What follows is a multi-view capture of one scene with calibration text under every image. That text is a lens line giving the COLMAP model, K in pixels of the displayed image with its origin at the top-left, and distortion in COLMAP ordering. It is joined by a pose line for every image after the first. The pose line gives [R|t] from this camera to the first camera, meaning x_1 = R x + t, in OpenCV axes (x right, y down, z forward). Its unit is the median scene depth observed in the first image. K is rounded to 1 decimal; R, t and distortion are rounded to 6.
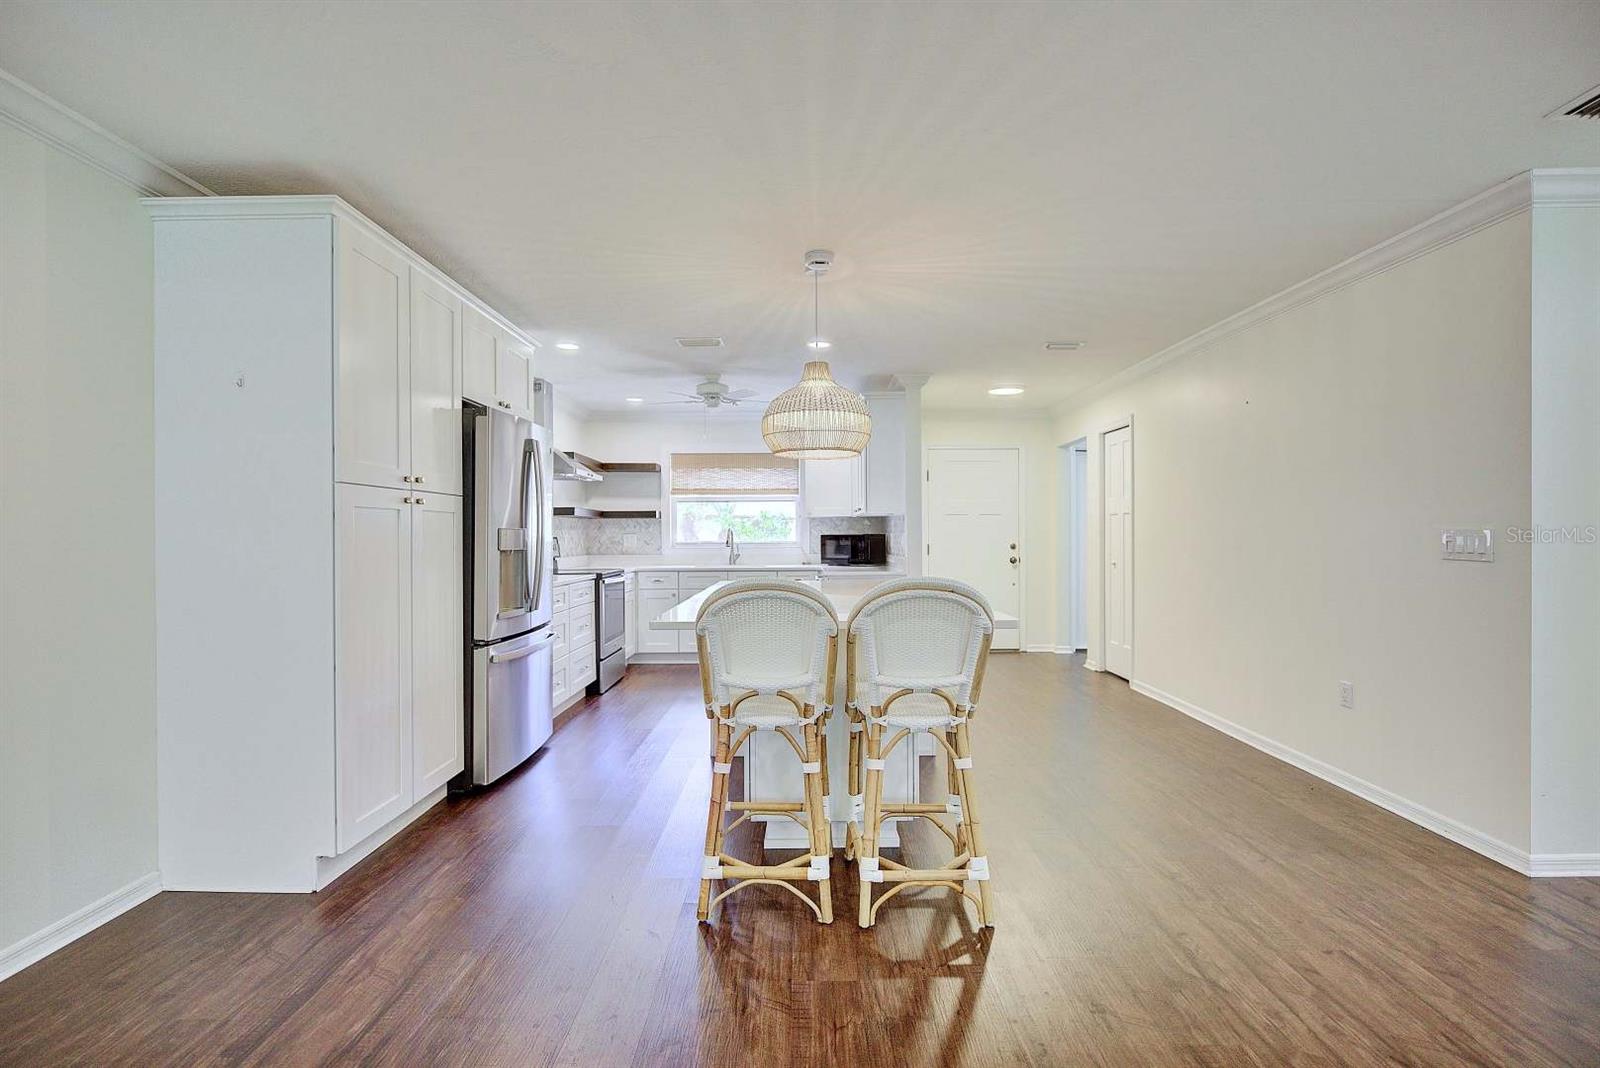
lens RADIAL K [[756.9, 0, 800.0], [0, 756.9, 534.0], [0, 0, 1]] dist [-0.002006, 0.000328]
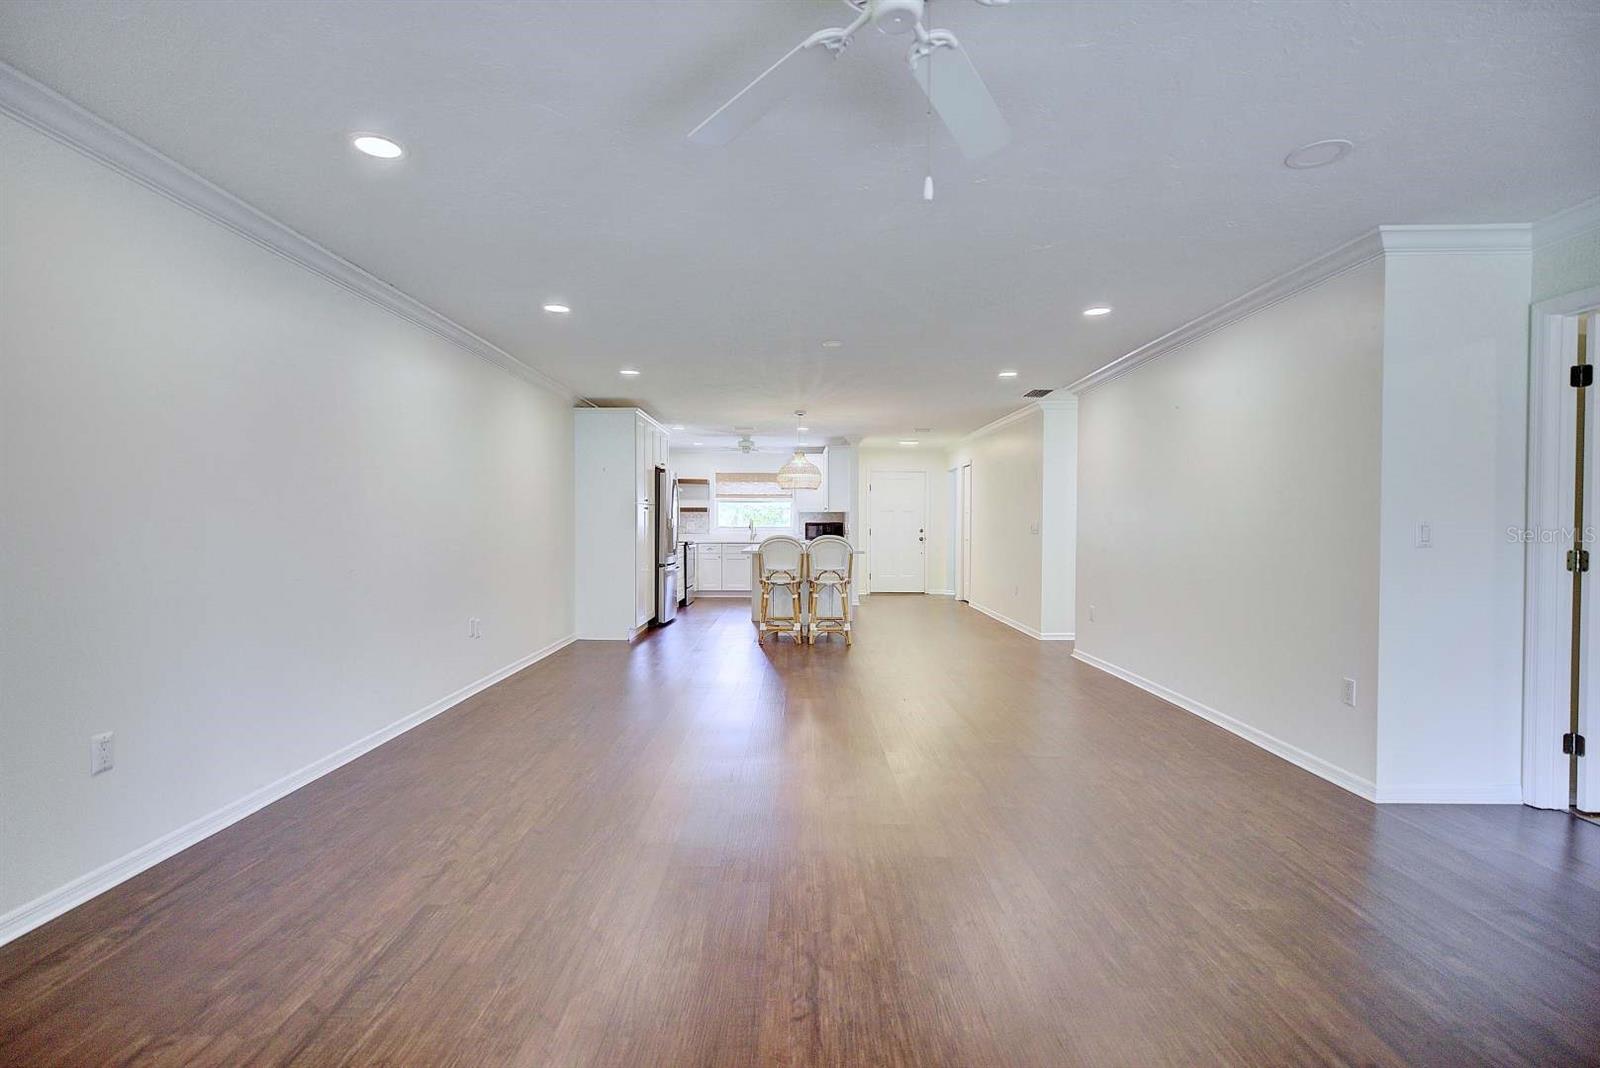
lens RADIAL K [[753.3, 0, 795.2], [0, 753.3, 533.1], [0, 0, 1]] dist [0.000328, -0.000103]
pose [[0.999962, 0.008536, 0.001512, 0.003651], [-0.008556, 0.999870, 0.013655, 0.001657], [-0.001395, -0.013667, 0.999906, -0.806004]]
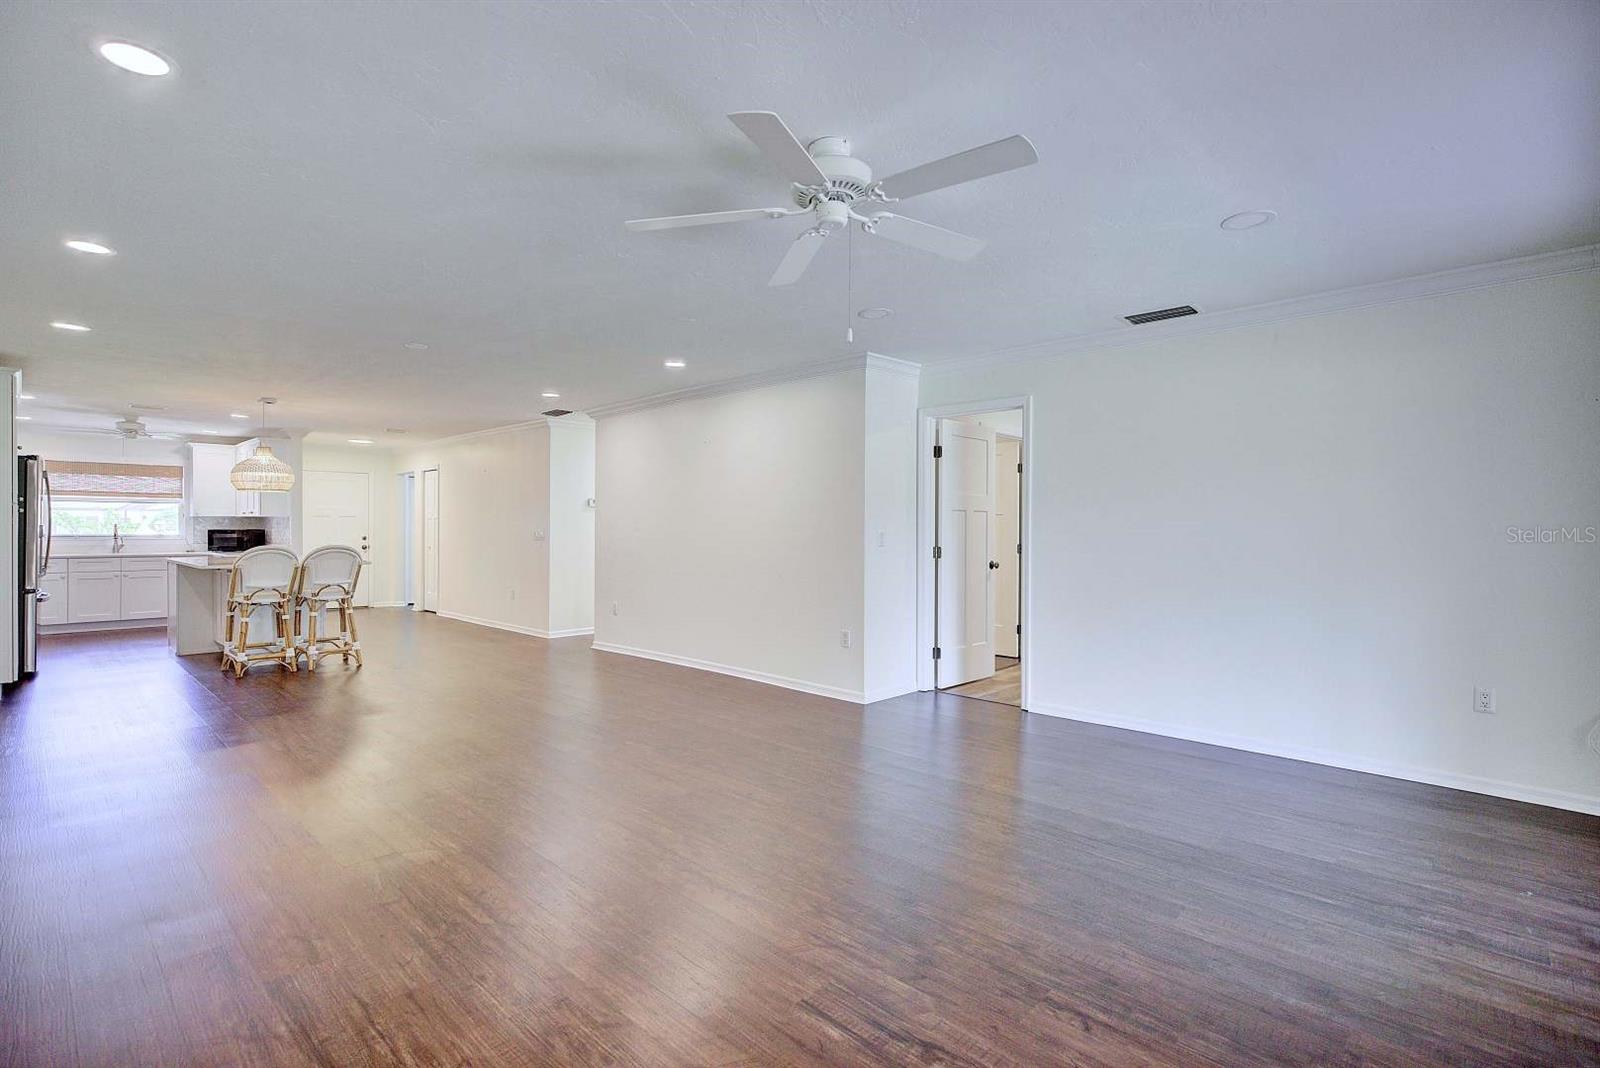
lens RADIAL K [[753.3, 0, 795.2], [0, 753.3, 533.1], [0, 0, 1]] dist [0.000328, -0.000103]
pose [[0.695996, 0.003040, 0.718039, -0.246406], [-0.005964, 0.999981, 0.001548, -0.001325], [-0.718021, -0.005360, 0.696001, -0.819924]]
